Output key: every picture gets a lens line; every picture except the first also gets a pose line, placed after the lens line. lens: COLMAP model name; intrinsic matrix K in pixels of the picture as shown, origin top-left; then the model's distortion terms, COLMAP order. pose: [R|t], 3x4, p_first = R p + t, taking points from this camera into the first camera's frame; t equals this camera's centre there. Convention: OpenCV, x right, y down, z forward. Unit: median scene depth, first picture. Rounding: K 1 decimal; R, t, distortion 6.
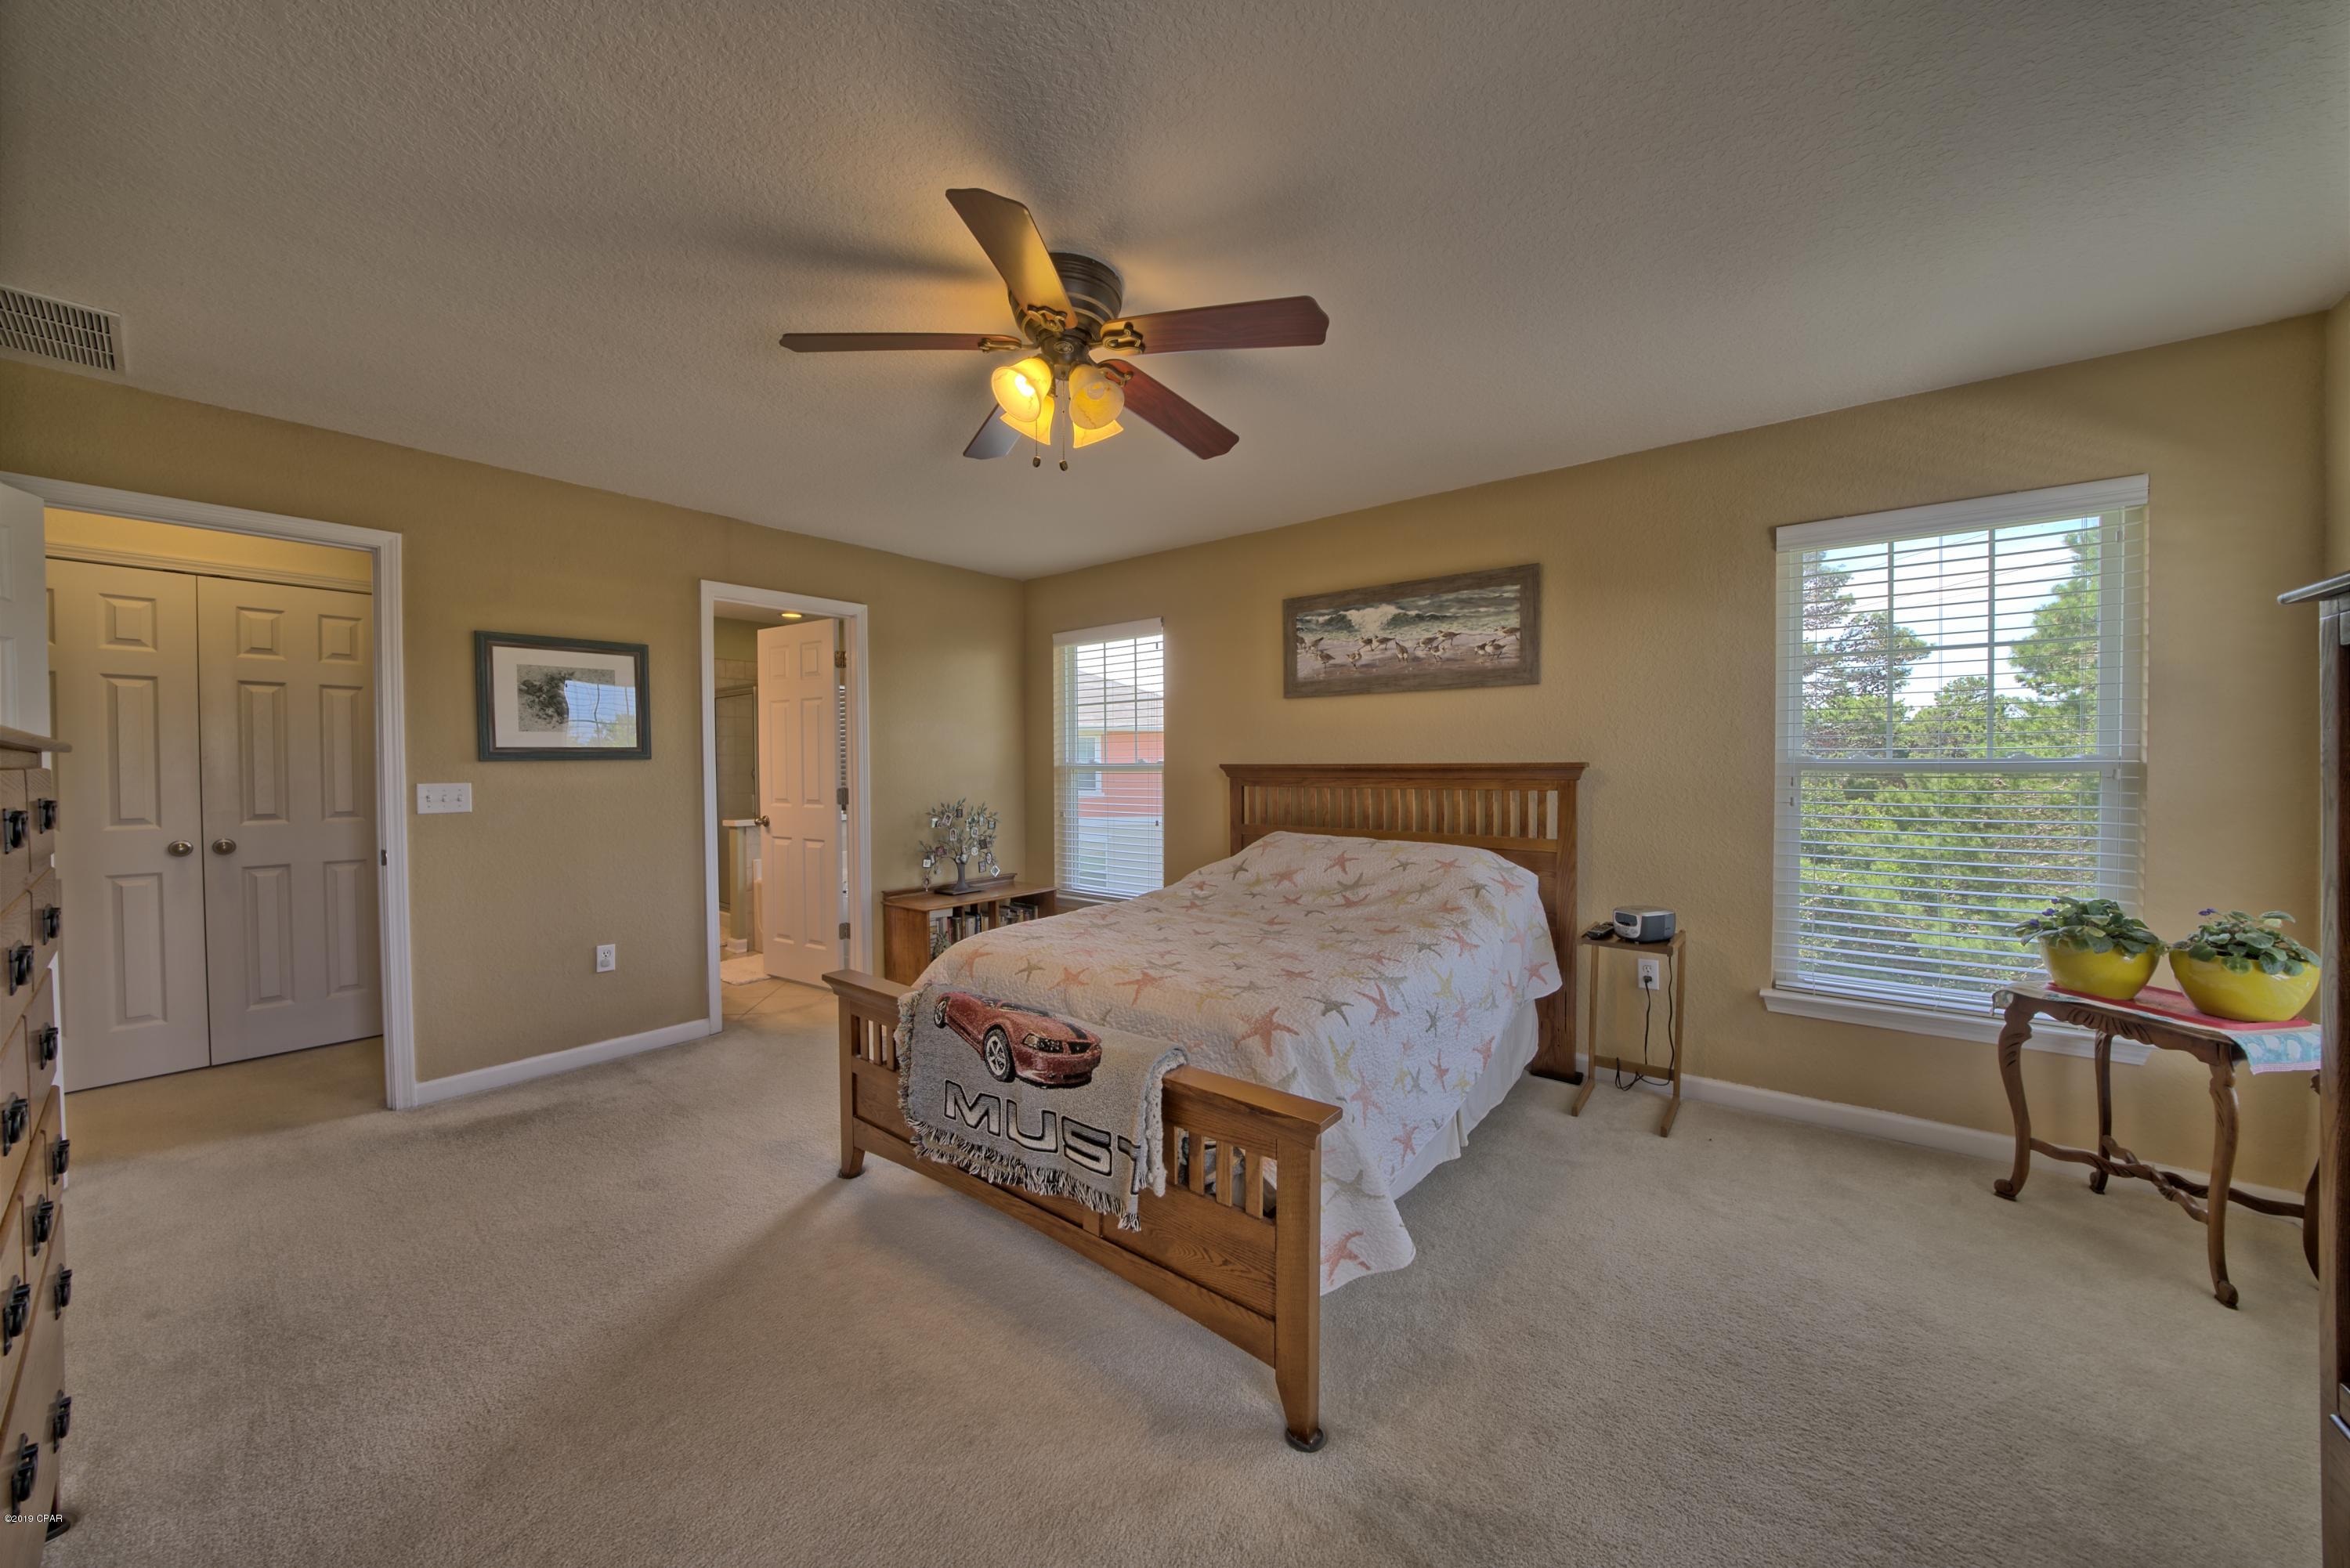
lens RADIAL K [[809.0, 0, 1172.4], [0, 809.0, 782.7], [0, 0, 1]] dist [-0.022694, -0.000002]
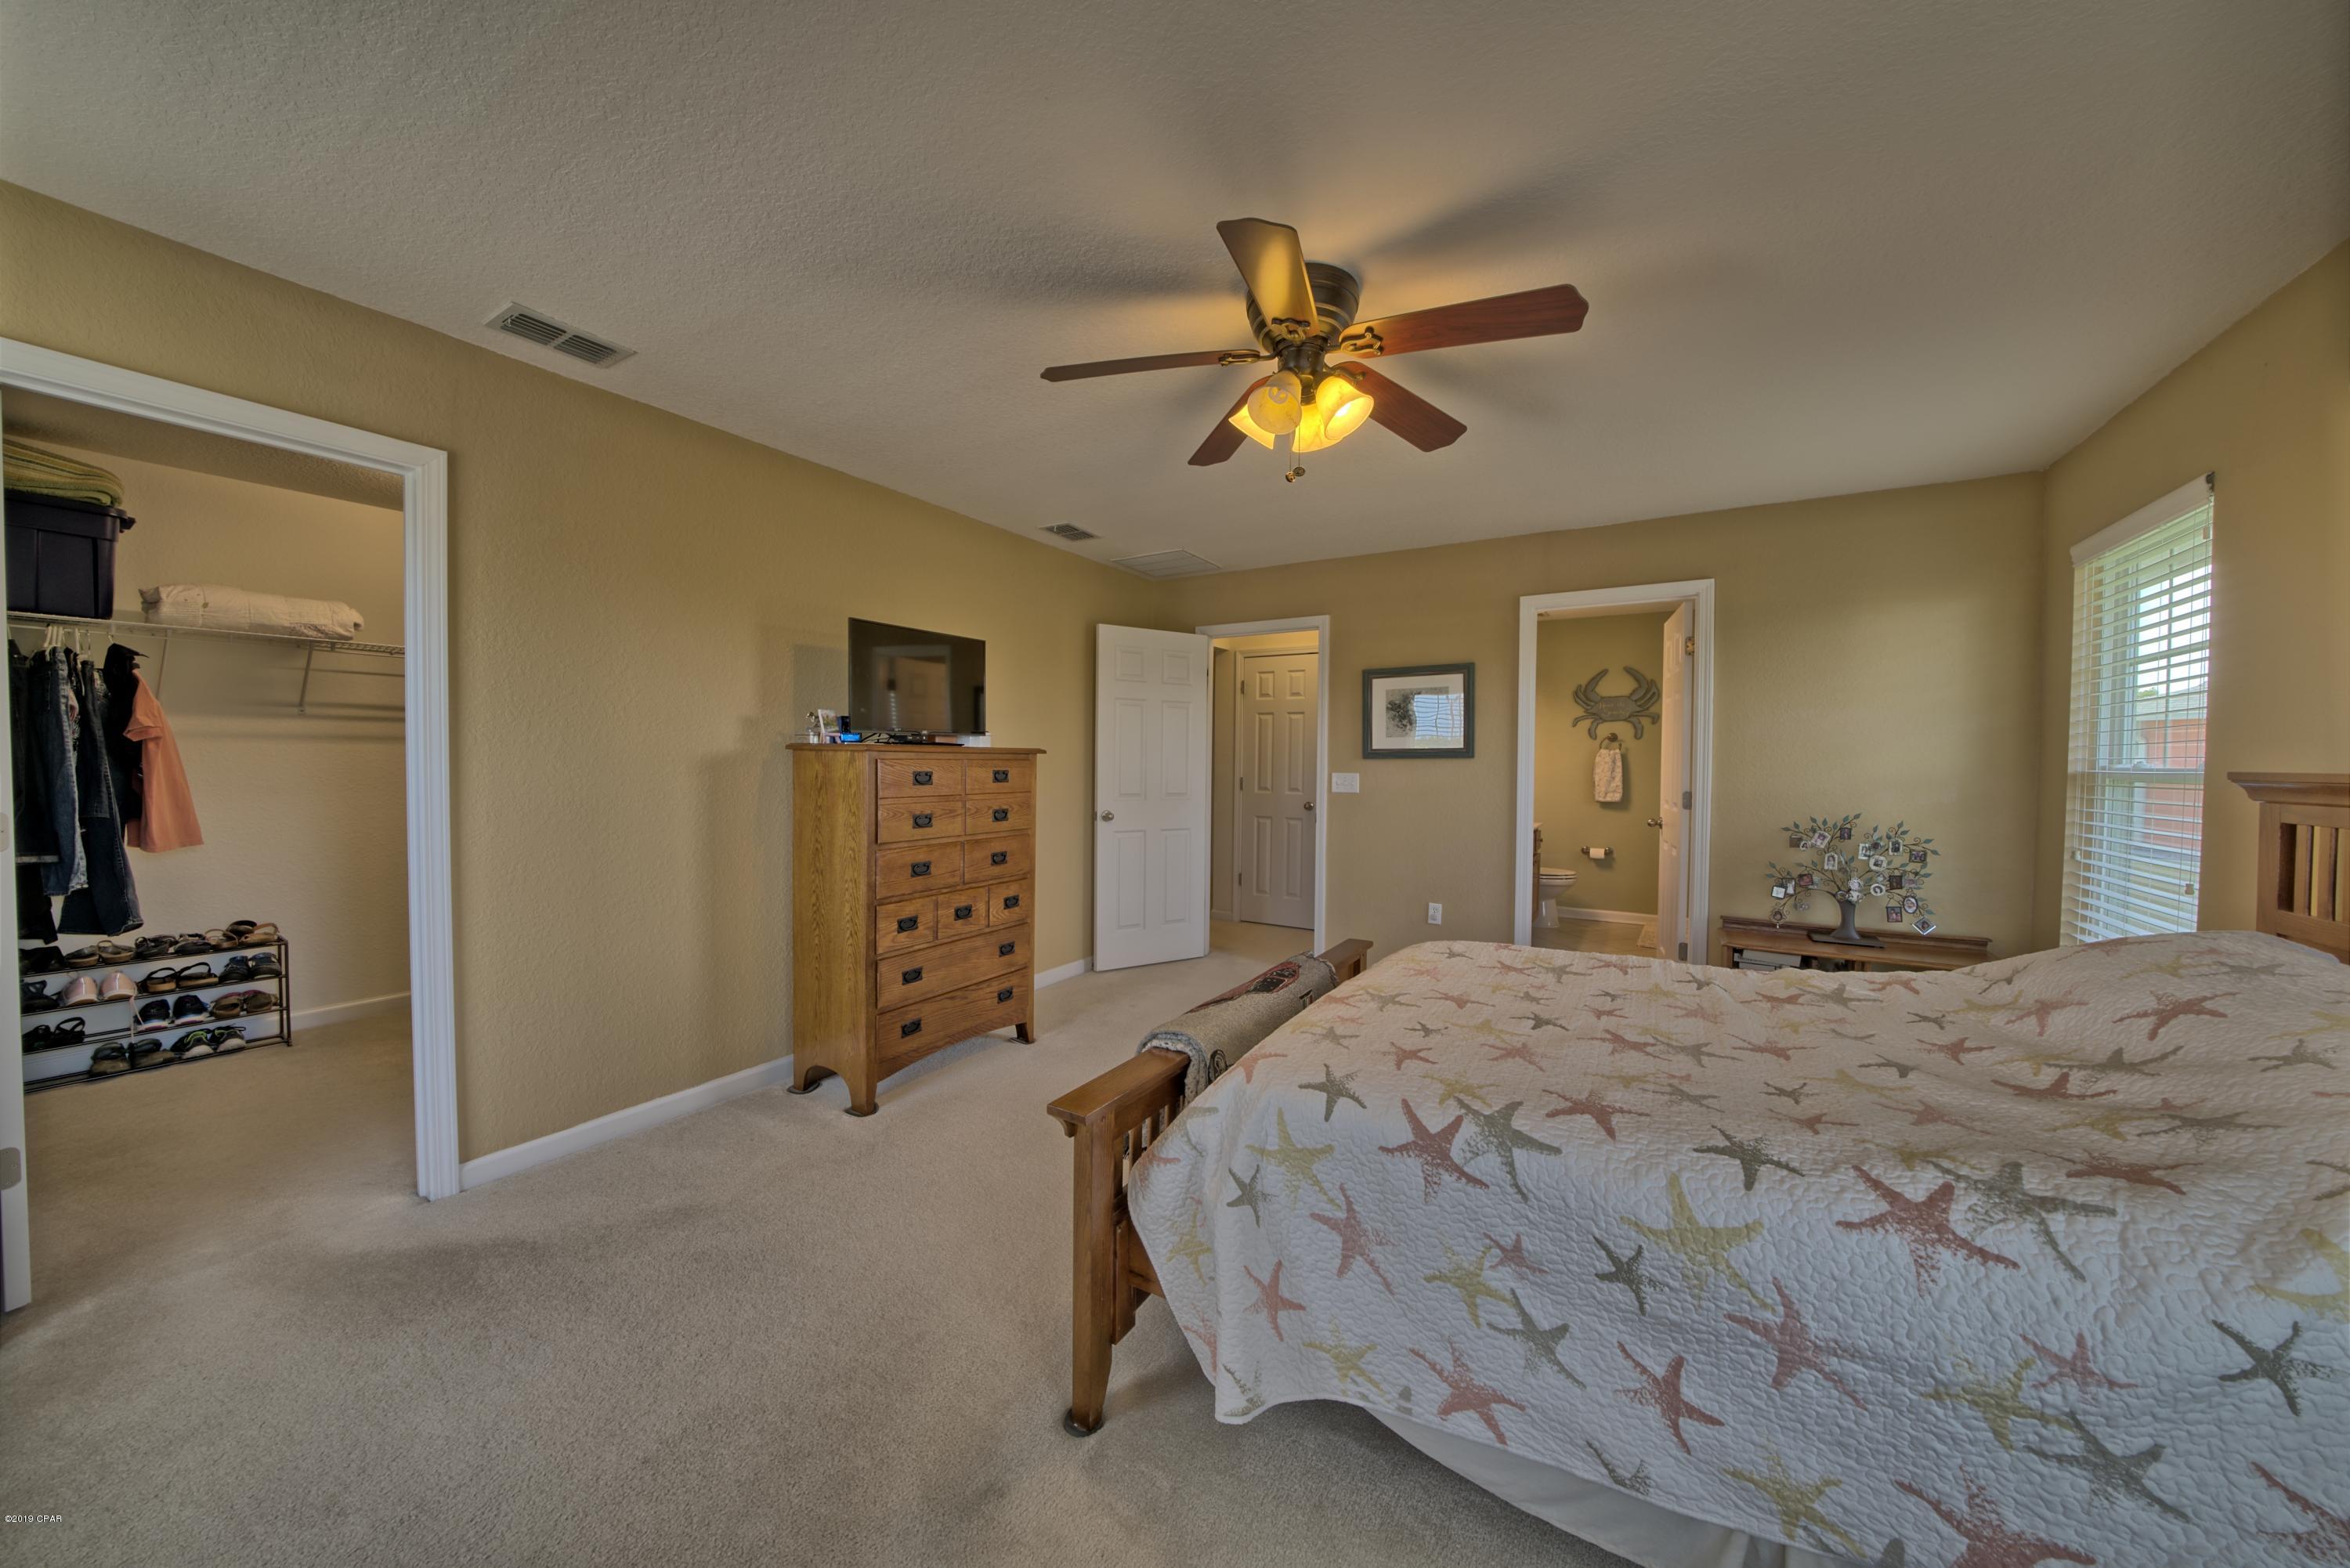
lens RADIAL K [[809.0, 0, 1172.4], [0, 809.0, 782.7], [0, 0, 1]] dist [-0.022694, -0.000002]
pose [[0.123847, 0.033628, -0.991731, 0.496702], [-0.031529, 0.999054, 0.029939, -0.013906], [0.991800, 0.027561, 0.124790, 0.407961]]
